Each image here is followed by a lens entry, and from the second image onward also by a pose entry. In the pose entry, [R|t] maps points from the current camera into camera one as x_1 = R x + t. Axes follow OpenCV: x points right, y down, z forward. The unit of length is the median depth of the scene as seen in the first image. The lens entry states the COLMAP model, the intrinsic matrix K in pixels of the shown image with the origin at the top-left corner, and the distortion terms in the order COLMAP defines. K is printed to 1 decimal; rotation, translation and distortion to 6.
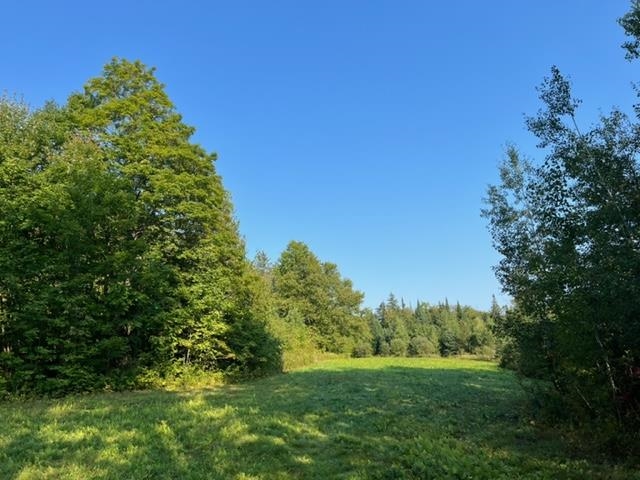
lens RADIAL K [[467.1, 0, 319.5], [0, 467.1, 236.9], [0, 0, 1]] dist [0.049192, -0.045552]
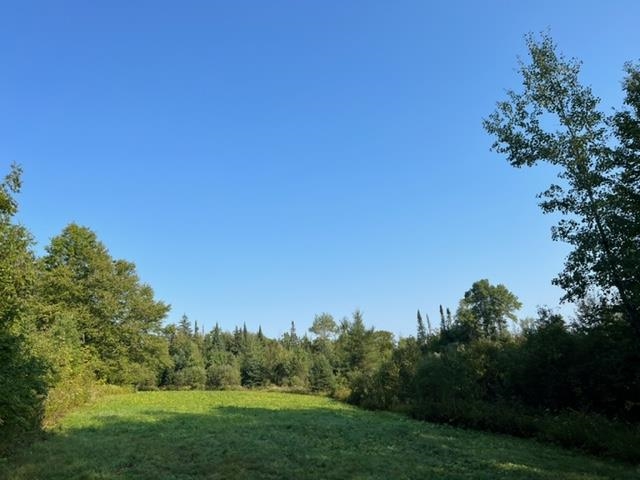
lens RADIAL K [[467.1, 0, 311.7], [0, 467.1, 241.0], [0, 0, 1]] dist [0.049192, -0.045552]
pose [[0.901734, 0.128063, 0.412887, -0.023942], [-0.106831, 0.991504, -0.074213, 0.048685], [-0.418883, 0.022811, 0.907754, 0.207855]]
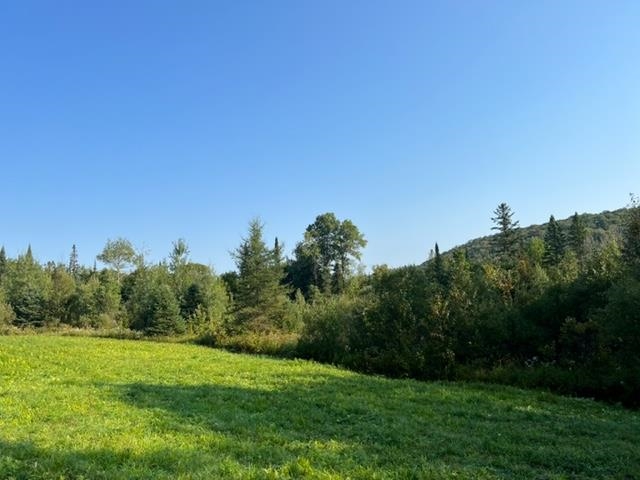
lens RADIAL K [[467.1, 0, 301.8], [0, 467.1, 232.3], [0, 0, 1]] dist [0.049192, -0.045552]
pose [[0.605407, 0.160855, 0.779492, 0.003979], [-0.203162, 0.978153, -0.044061, 0.119112], [-0.769550, -0.131688, 0.624861, 0.498450]]
